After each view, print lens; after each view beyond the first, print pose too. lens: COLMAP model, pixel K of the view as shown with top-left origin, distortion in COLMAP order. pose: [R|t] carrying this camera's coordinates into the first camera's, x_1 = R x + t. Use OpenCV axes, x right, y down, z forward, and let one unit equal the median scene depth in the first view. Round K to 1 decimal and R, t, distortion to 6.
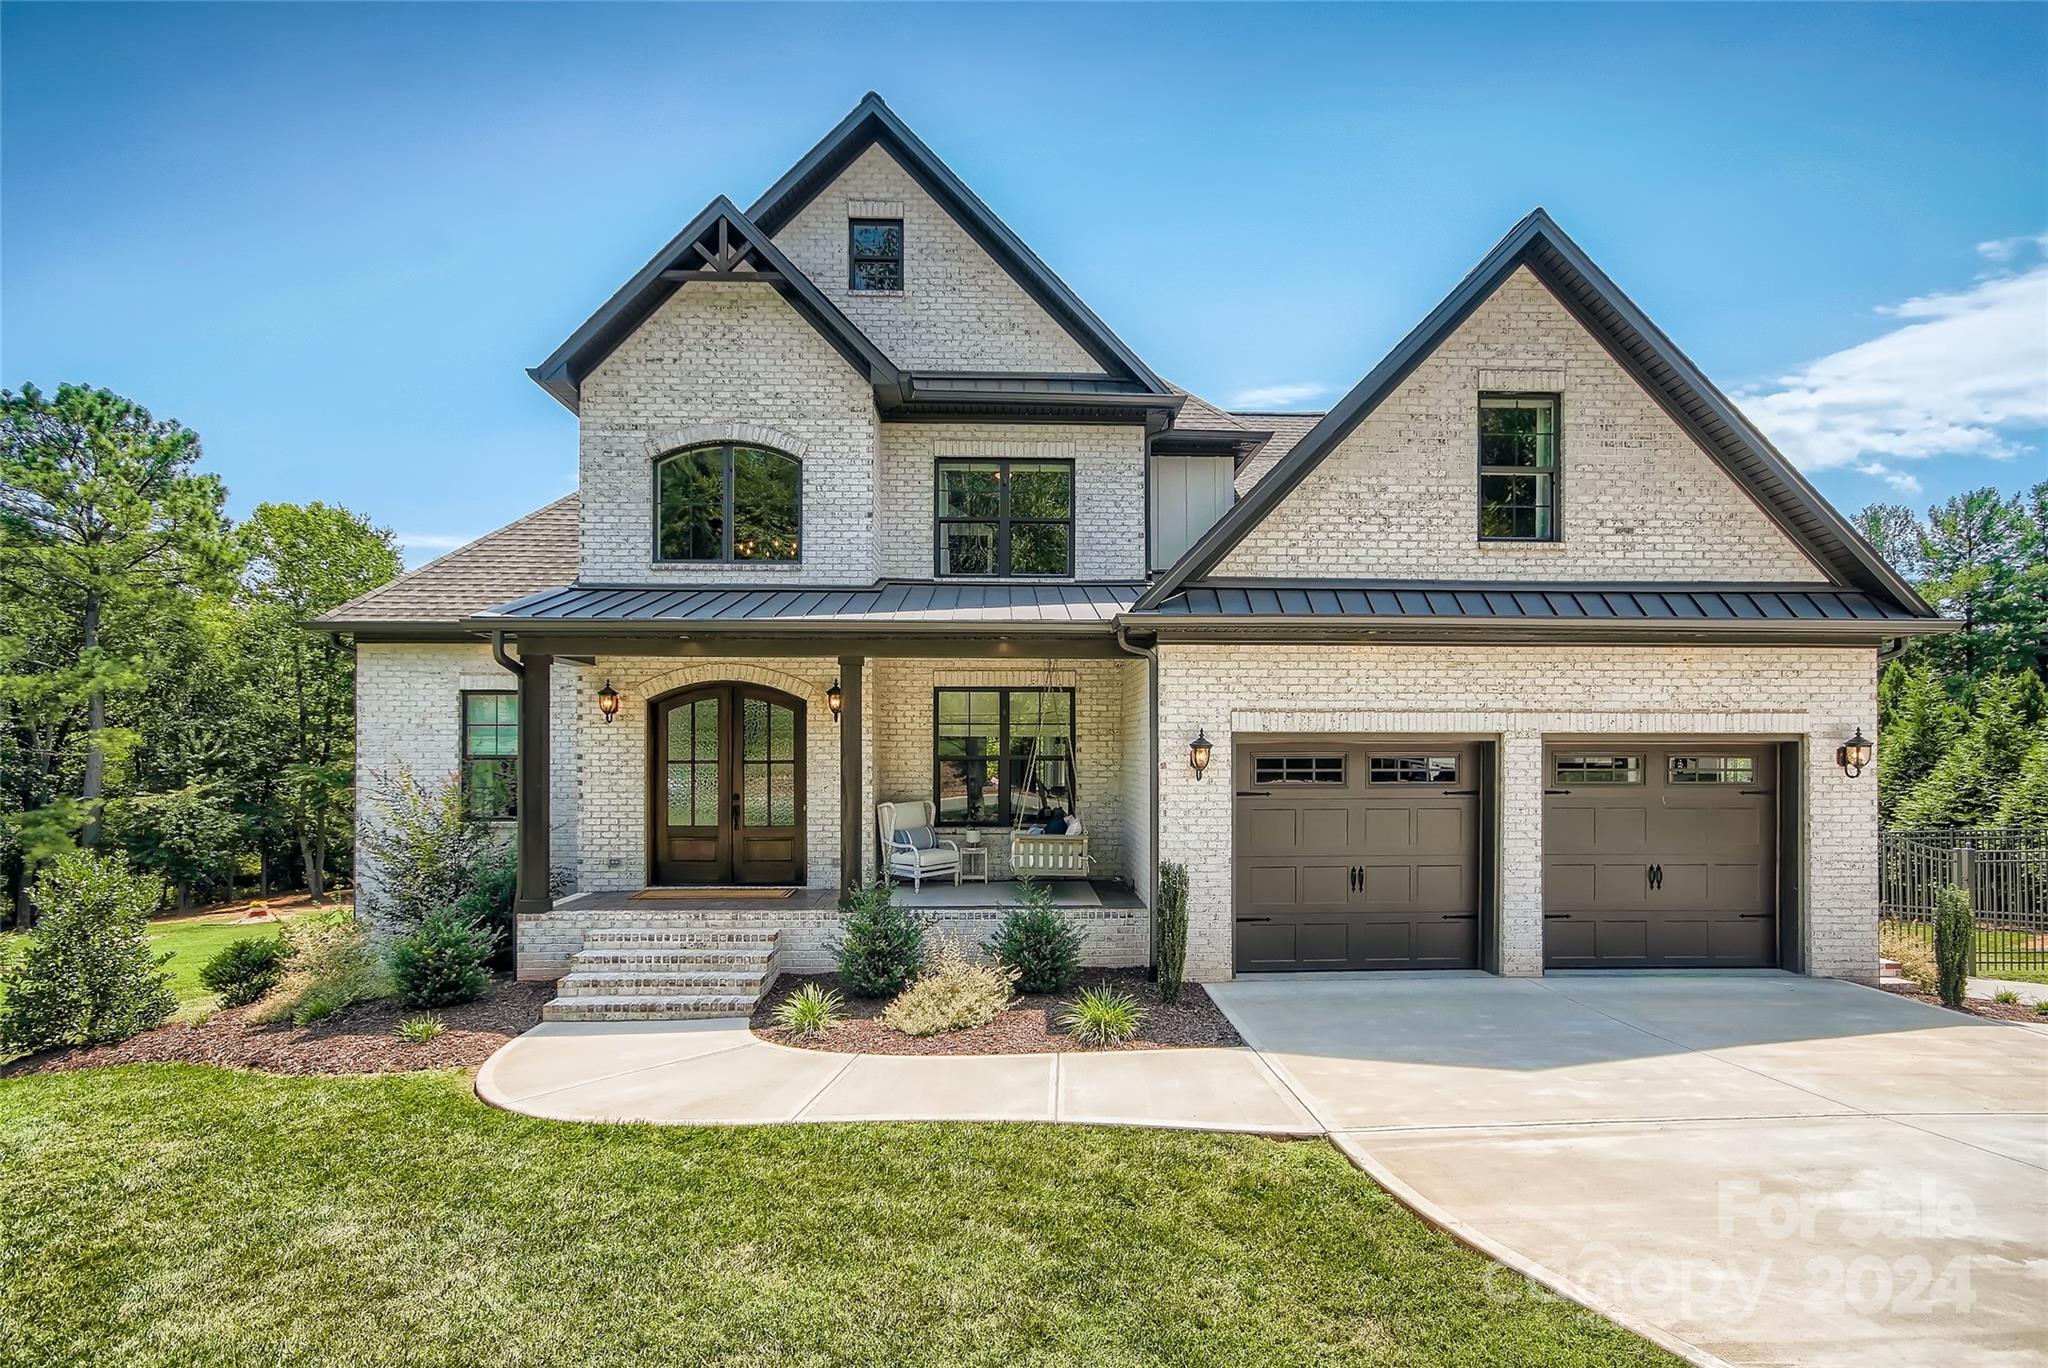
lens RADIAL K [[989.0, 0, 1016.0], [0, 989.0, 740.7], [0, 0, 1]] dist [0.018265, 0.005584]
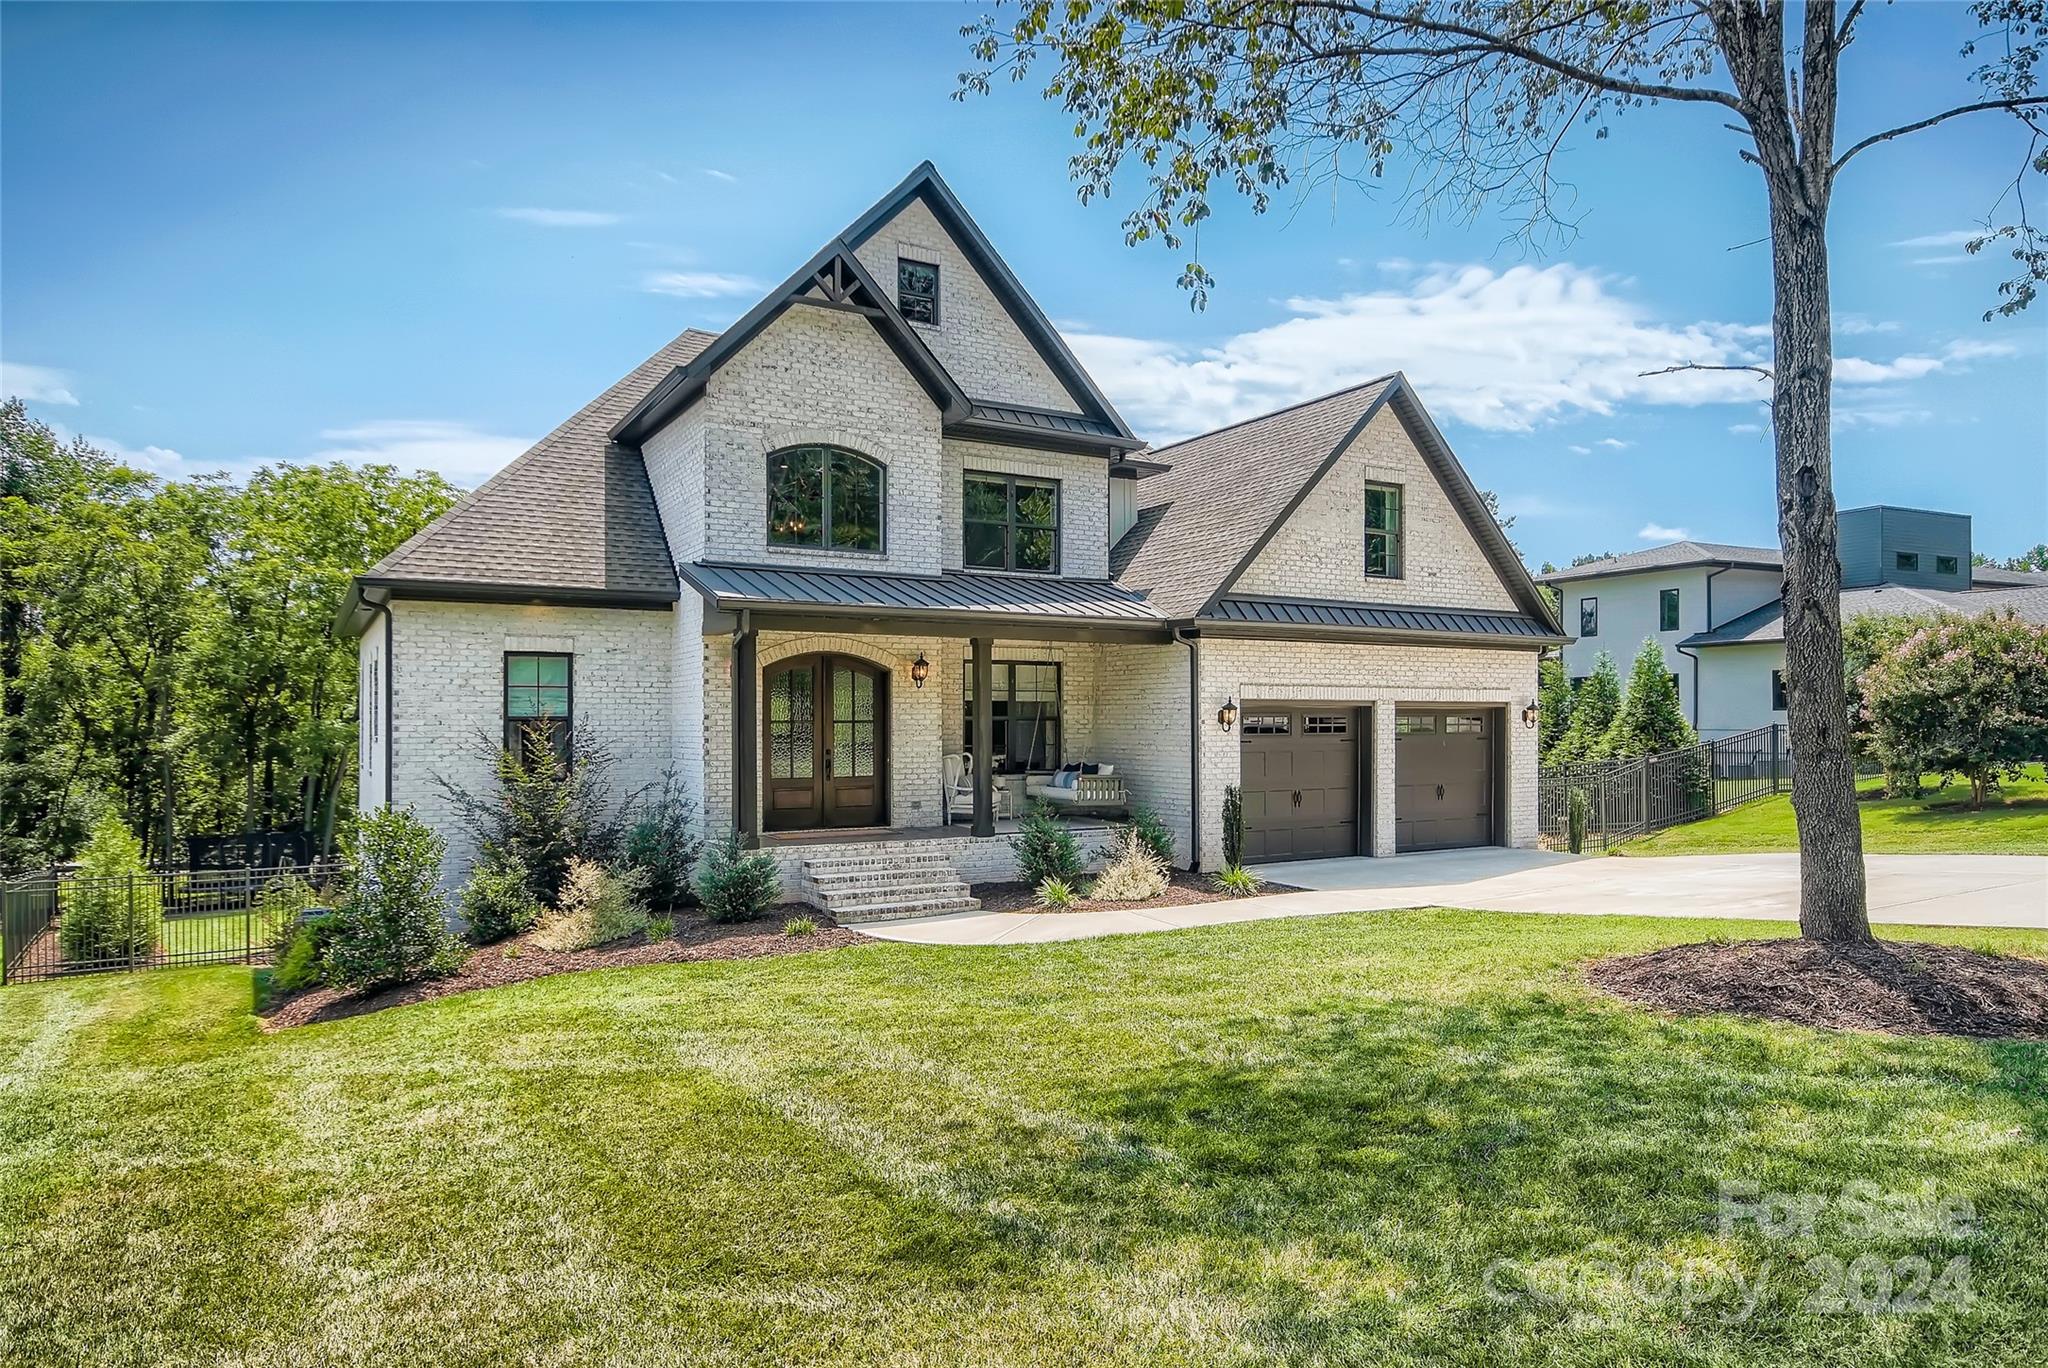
lens RADIAL K [[1237.2, 0, 1036.7], [0, 1237.2, 701.9], [0, 0, 1]] dist [0.041404, -0.000310]
pose [[0.882094, 0.005561, 0.471040, -0.762462], [-0.003482, 0.999980, -0.005286, 0.005204], [-0.471060, 0.003023, 0.882096, -0.393173]]
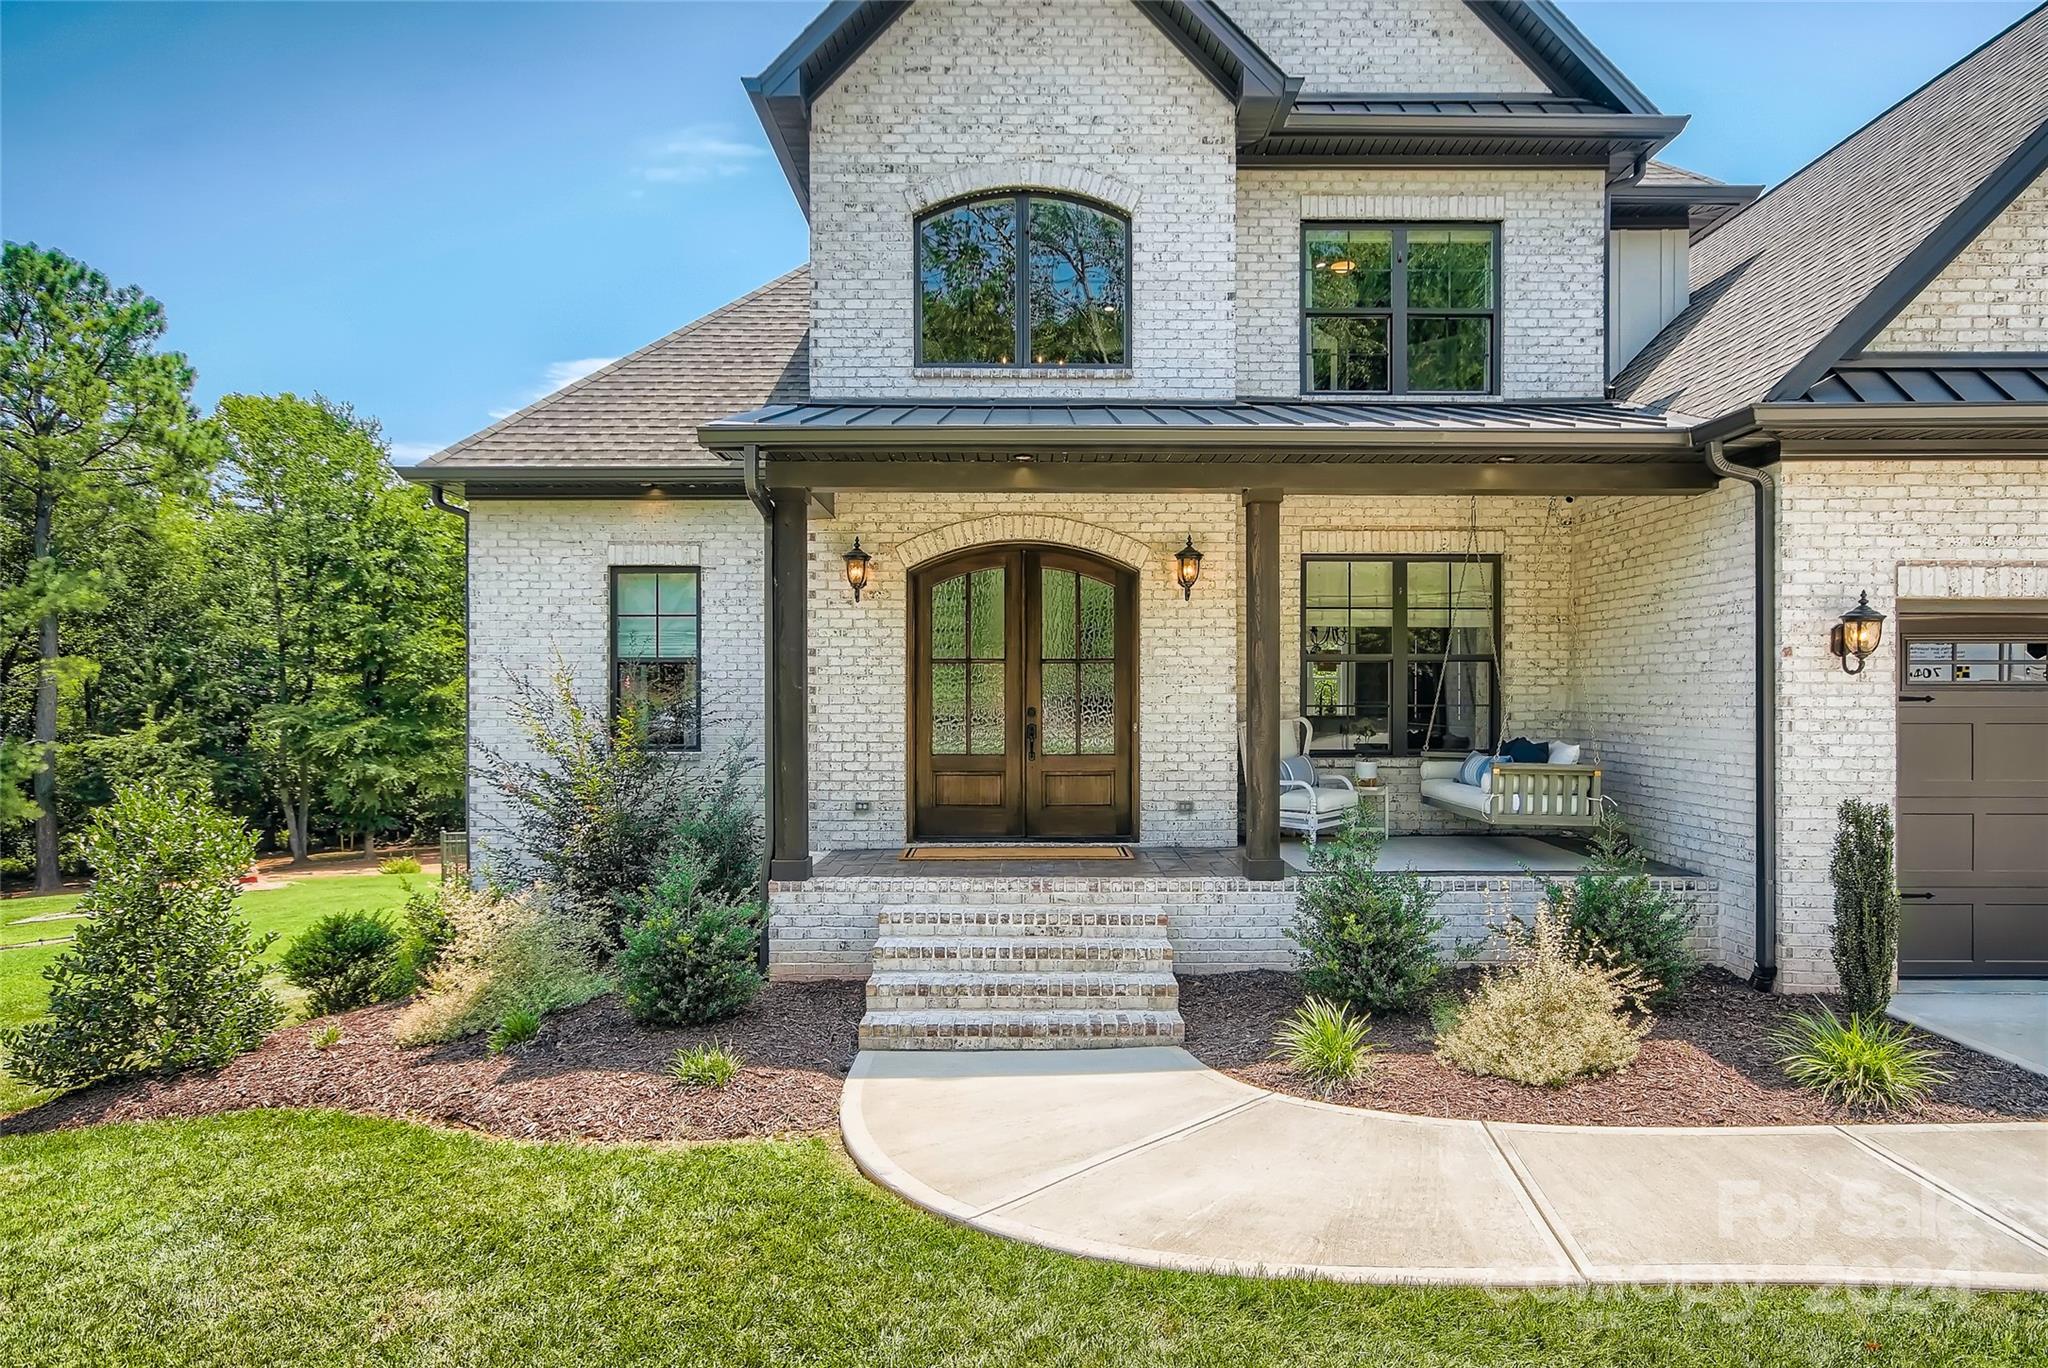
lens RADIAL K [[1160.8, 0, 1035.1], [0, 1160.8, 694.2], [0, 0, 1]] dist [0.003838, 0.009016]
pose [[0.999653, -0.000646, -0.026332, -0.263224], [0.000880, 0.999960, 0.008850, 0.037961], [0.026325, -0.008870, 0.999614, 0.202987]]
